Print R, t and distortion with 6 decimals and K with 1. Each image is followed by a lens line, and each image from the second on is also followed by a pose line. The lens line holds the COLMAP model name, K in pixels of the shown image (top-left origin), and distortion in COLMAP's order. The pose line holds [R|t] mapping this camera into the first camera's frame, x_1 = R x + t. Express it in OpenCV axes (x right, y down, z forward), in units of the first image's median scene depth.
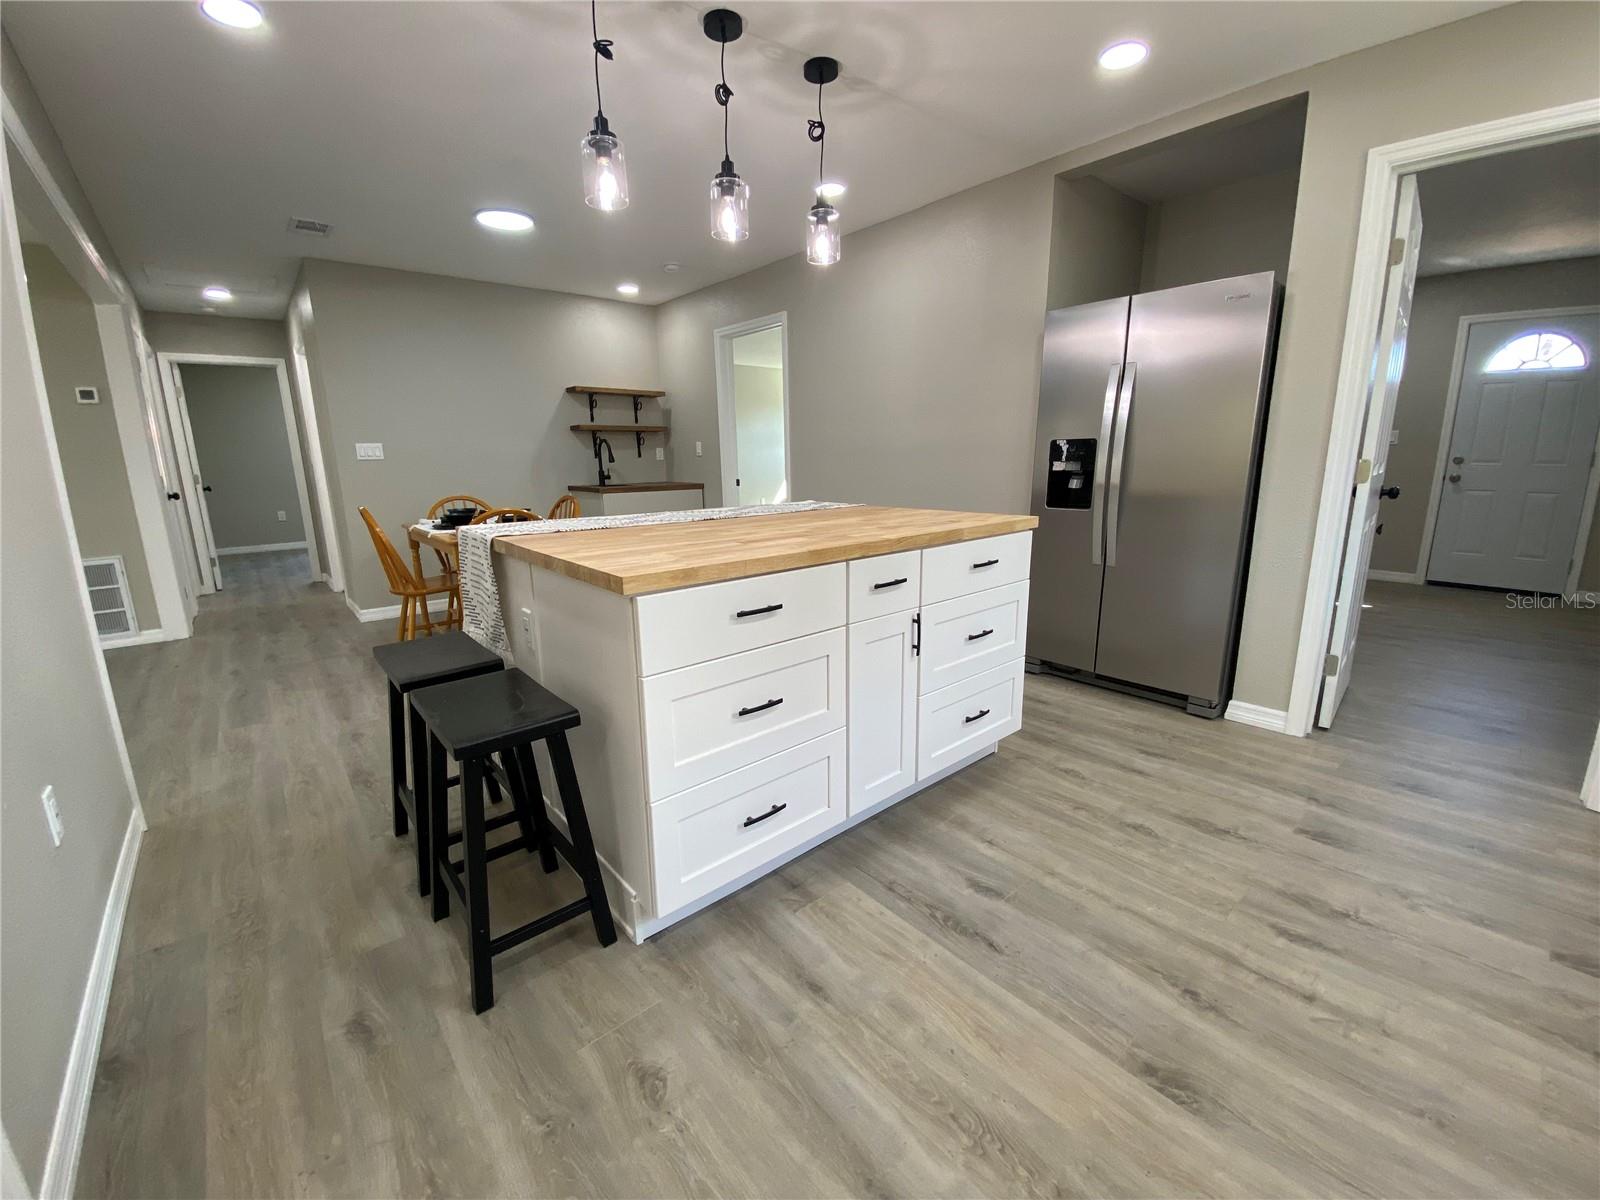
lens RADIAL K [[644.9, 0, 799.6], [0, 644.9, 597.4], [0, 0, 1]] dist [0.024791, -0.022105]
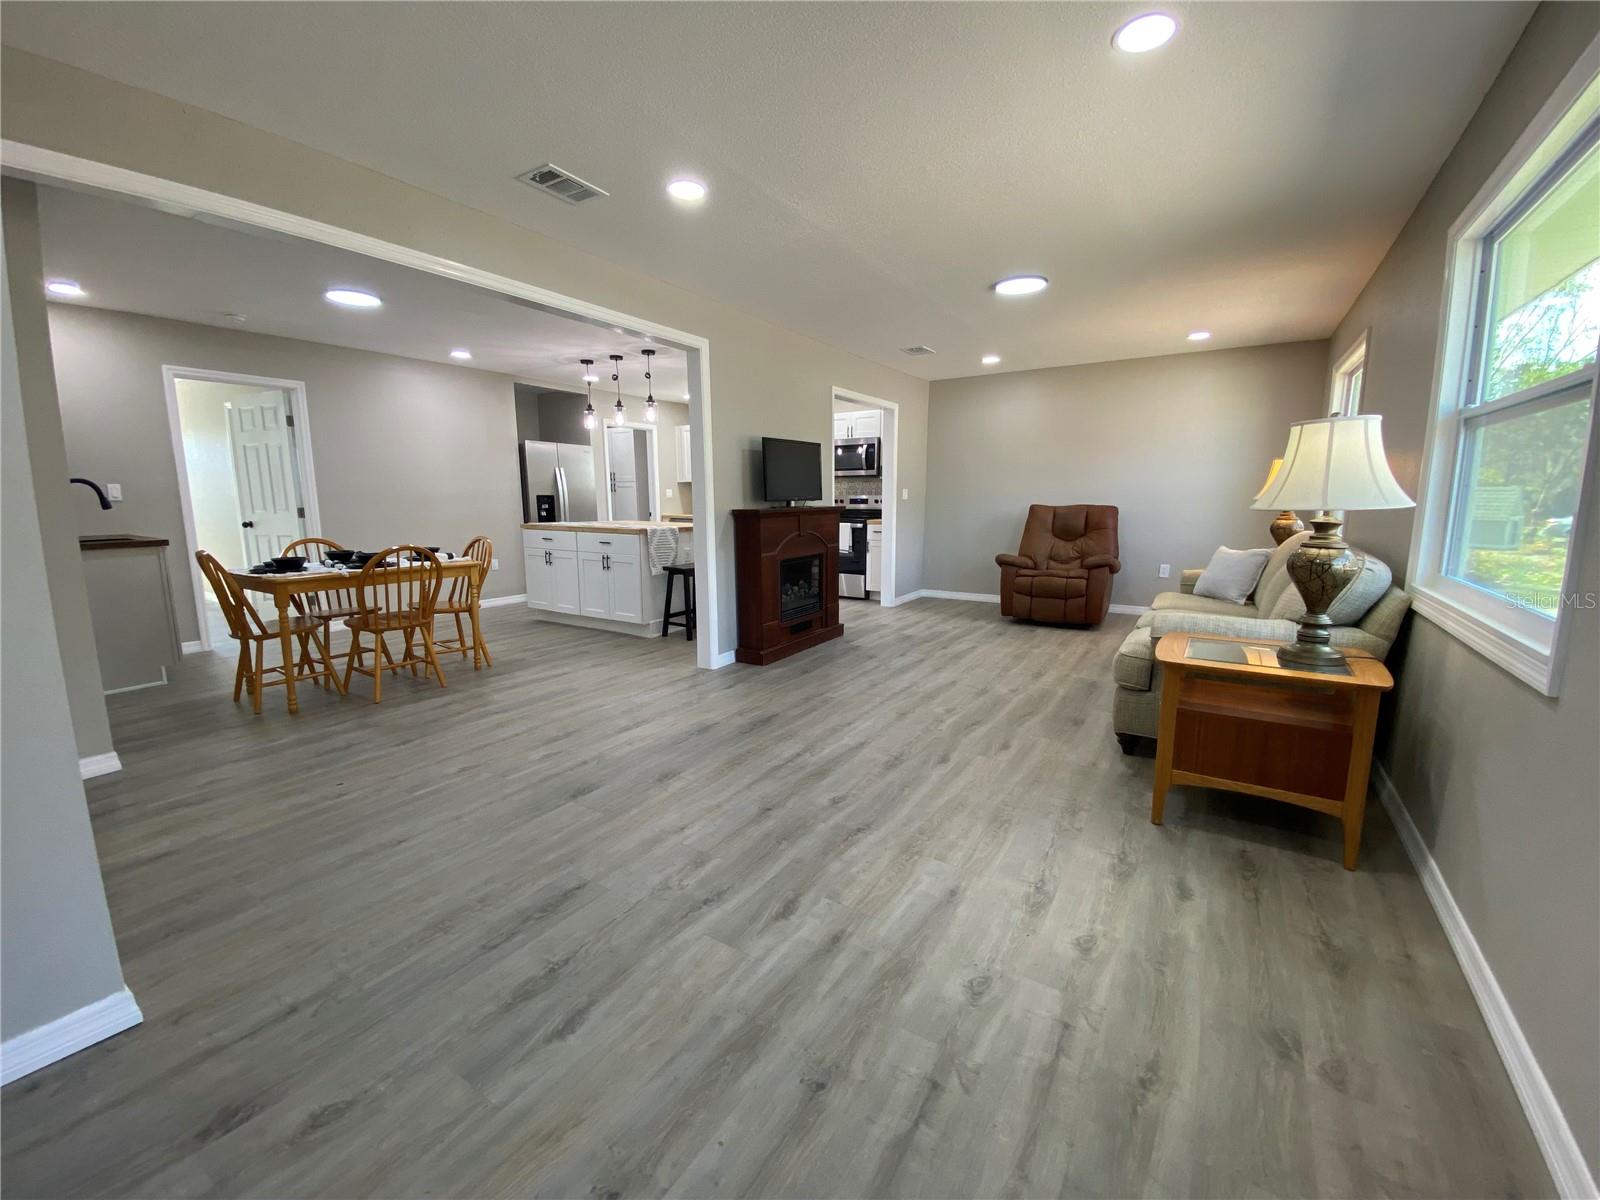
lens RADIAL K [[644.9, 0, 799.6], [0, 644.9, 597.4], [0, 0, 1]] dist [0.024791, -0.022105]
pose [[-0.284206, -0.135434, 0.949149, -2.467021], [0.211353, 0.956769, 0.199807, -0.179658], [-0.935178, 0.257392, -0.243295, 0.899089]]
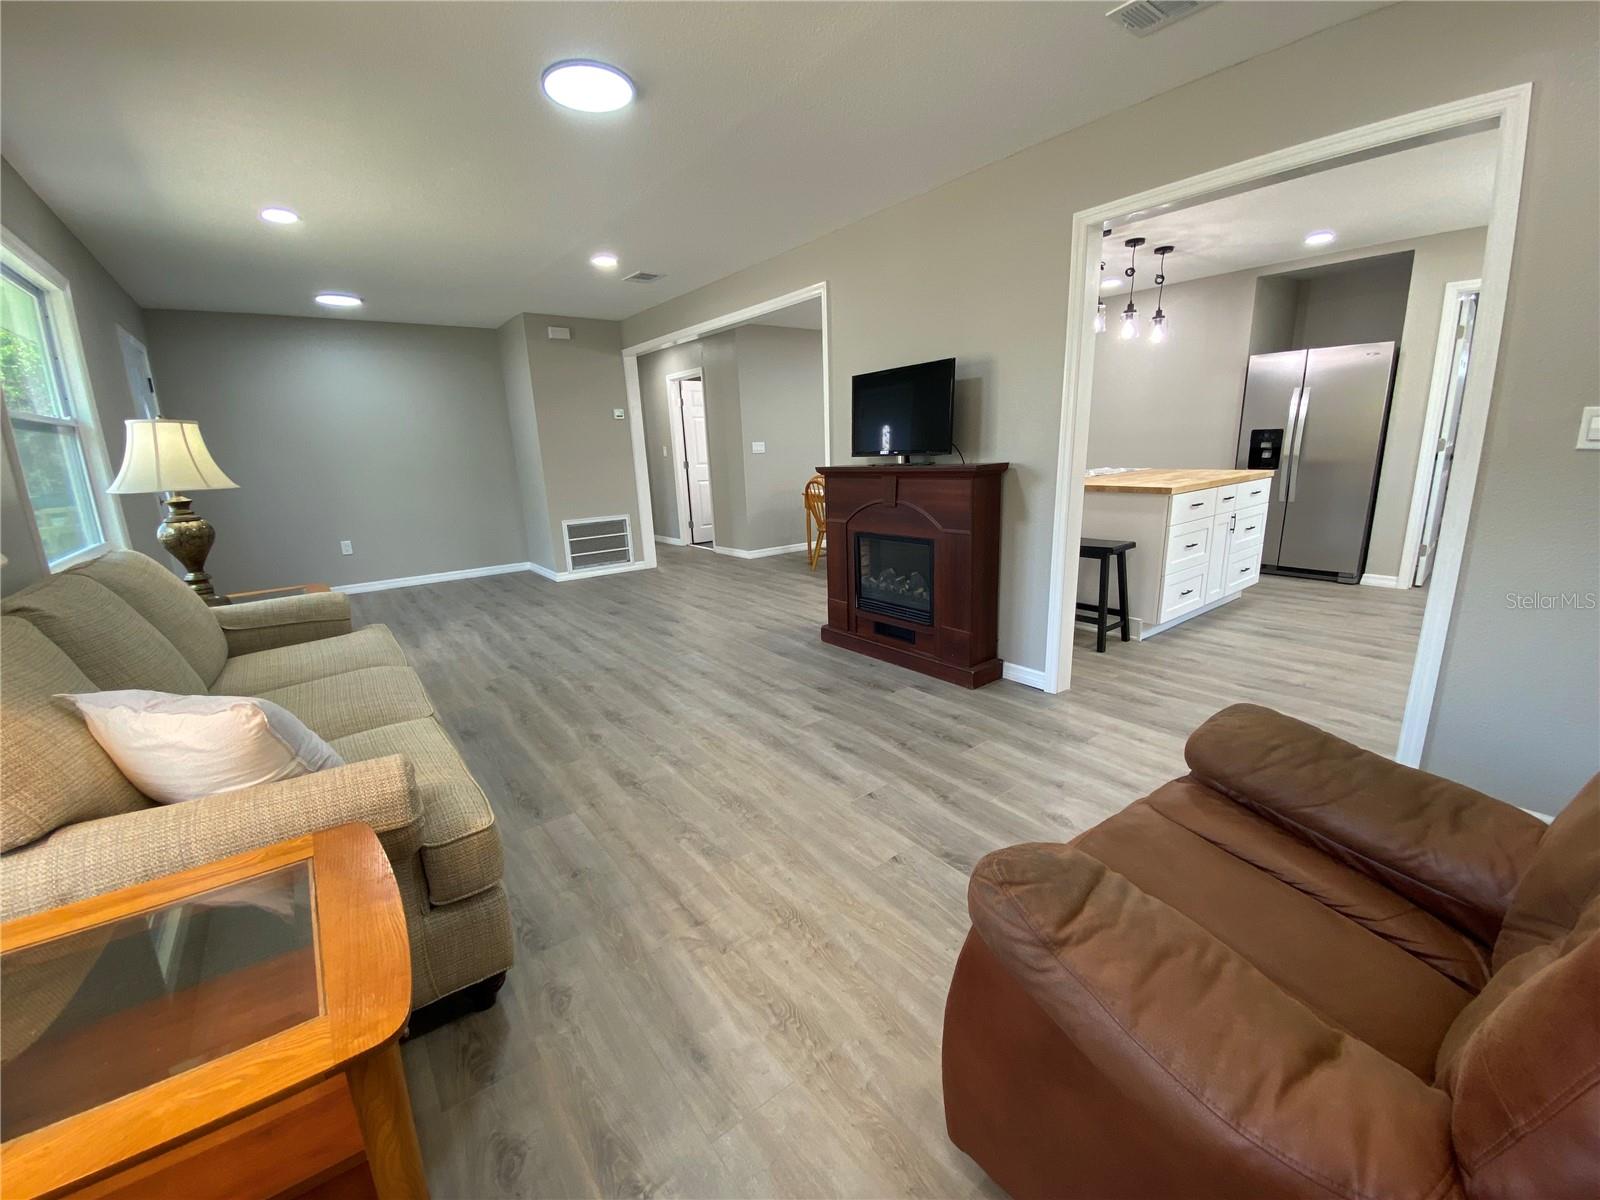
lens RADIAL K [[644.9, 0, 799.6], [0, 644.9, 597.4], [0, 0, 1]] dist [0.024791, -0.022105]
pose [[0.998407, -0.010824, -0.055381, -0.827013], [0.012038, 0.999693, 0.021636, 0.173280], [0.055130, -0.022268, 0.998231, -0.912866]]
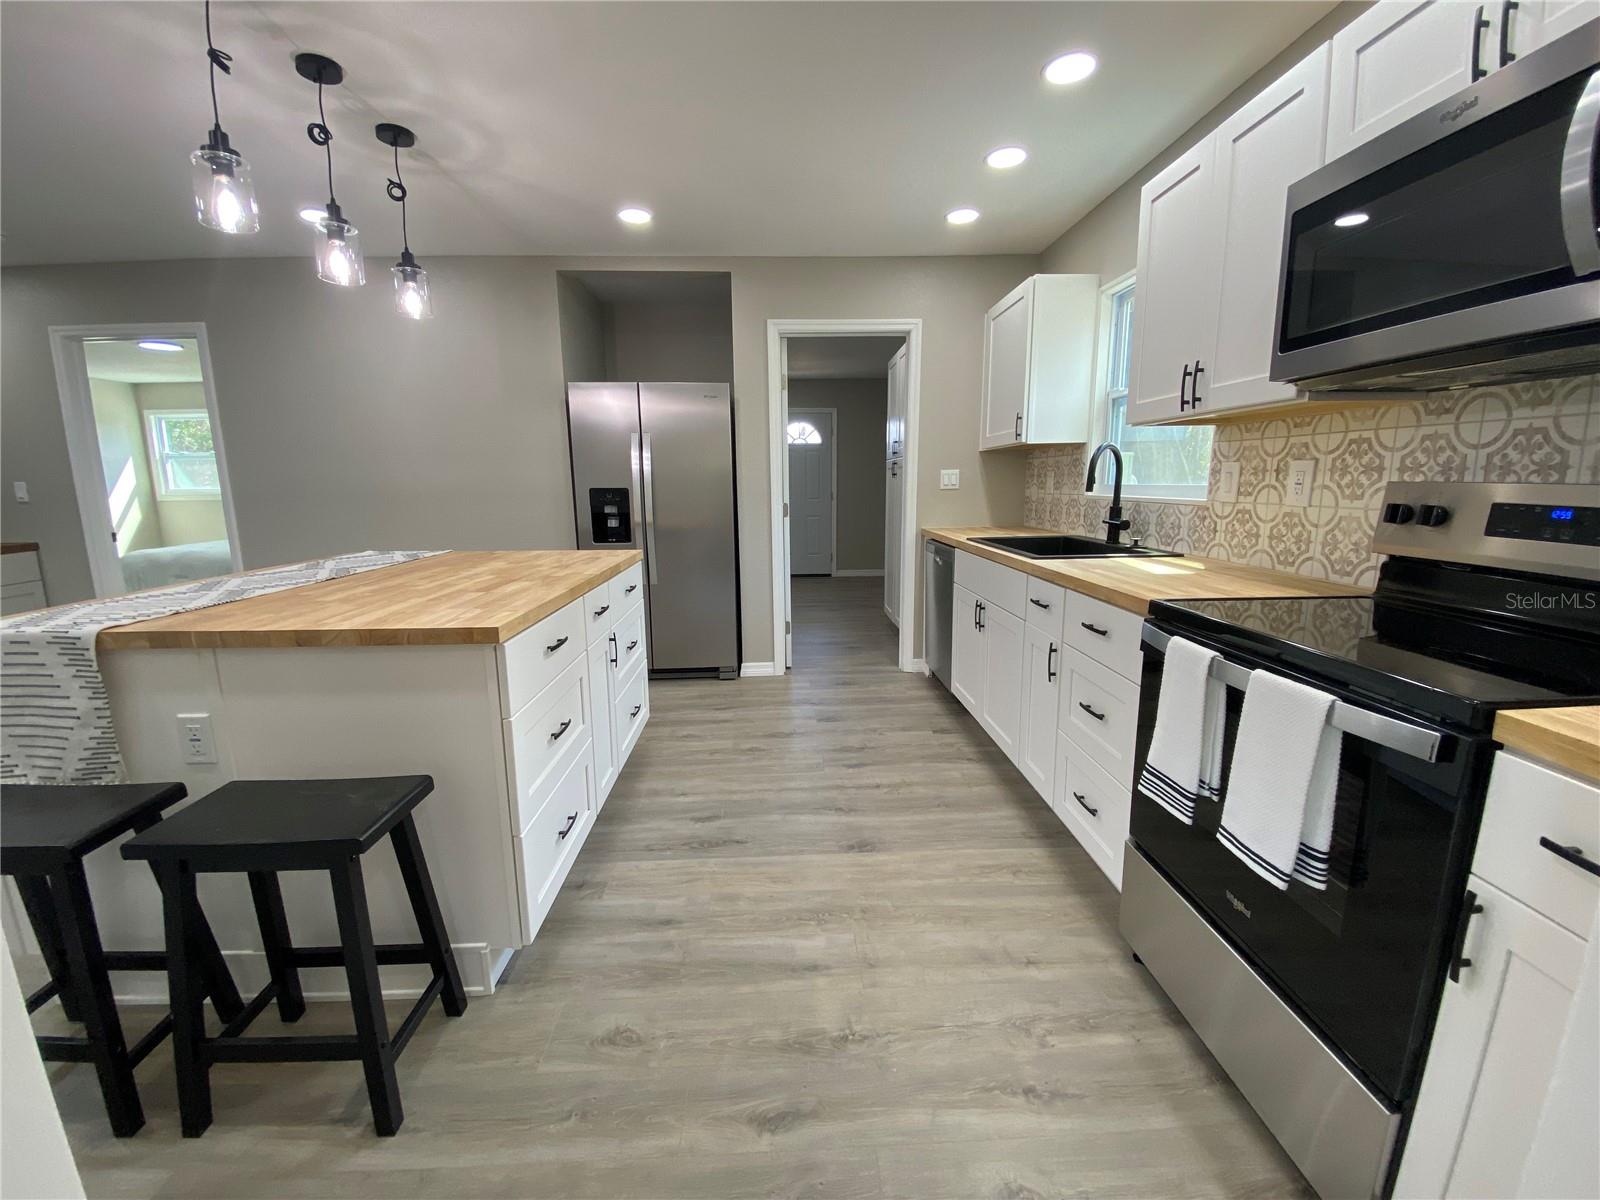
lens RADIAL K [[644.9, 0, 799.6], [0, 644.9, 597.4], [0, 0, 1]] dist [0.024791, -0.022105]
pose [[0.618892, -0.131755, 0.774347, -0.380662], [0.171547, 0.984706, 0.030439, -0.011881], [-0.766515, 0.113999, 0.632028, -0.044345]]
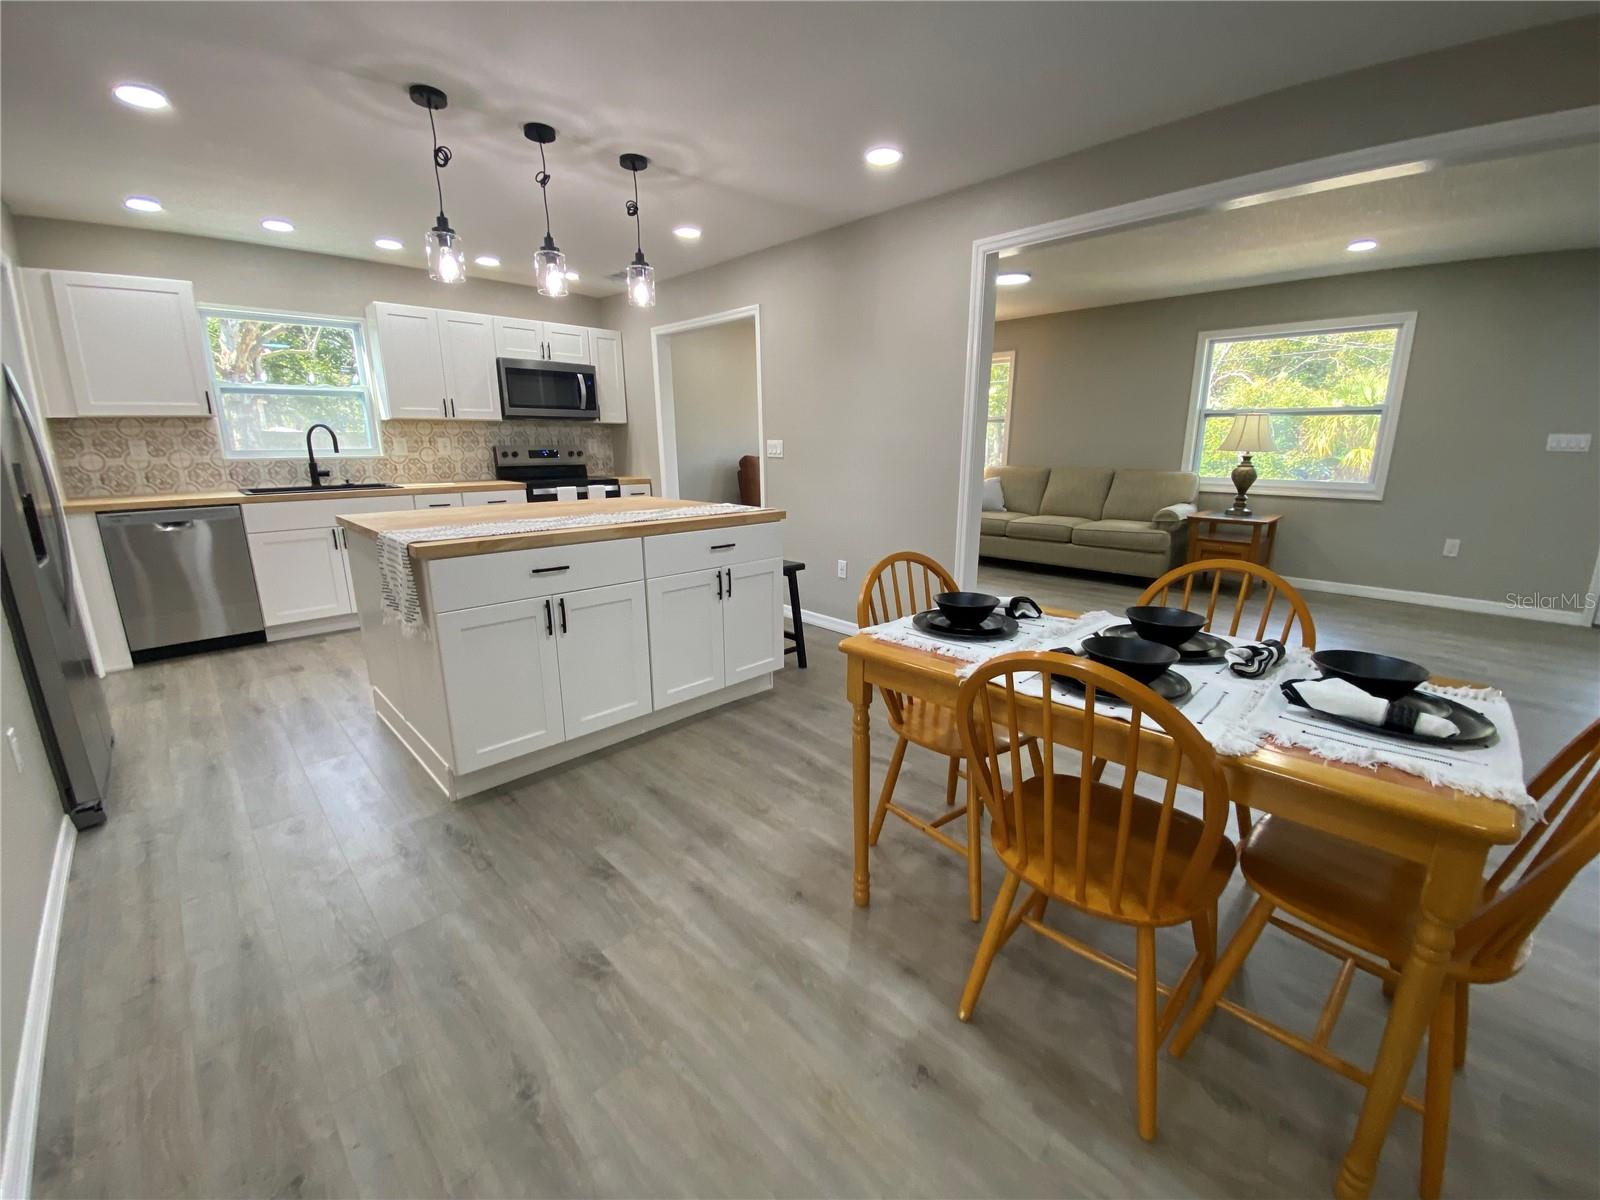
lens RADIAL K [[644.9, 0, 799.6], [0, 644.9, 597.4], [0, 0, 1]] dist [0.024791, -0.022105]
pose [[-0.997561, 0.032523, -0.061755, -0.387054], [0.001831, 0.896687, 0.442661, -0.459125], [0.069772, 0.441469, -0.894560, 1.925168]]
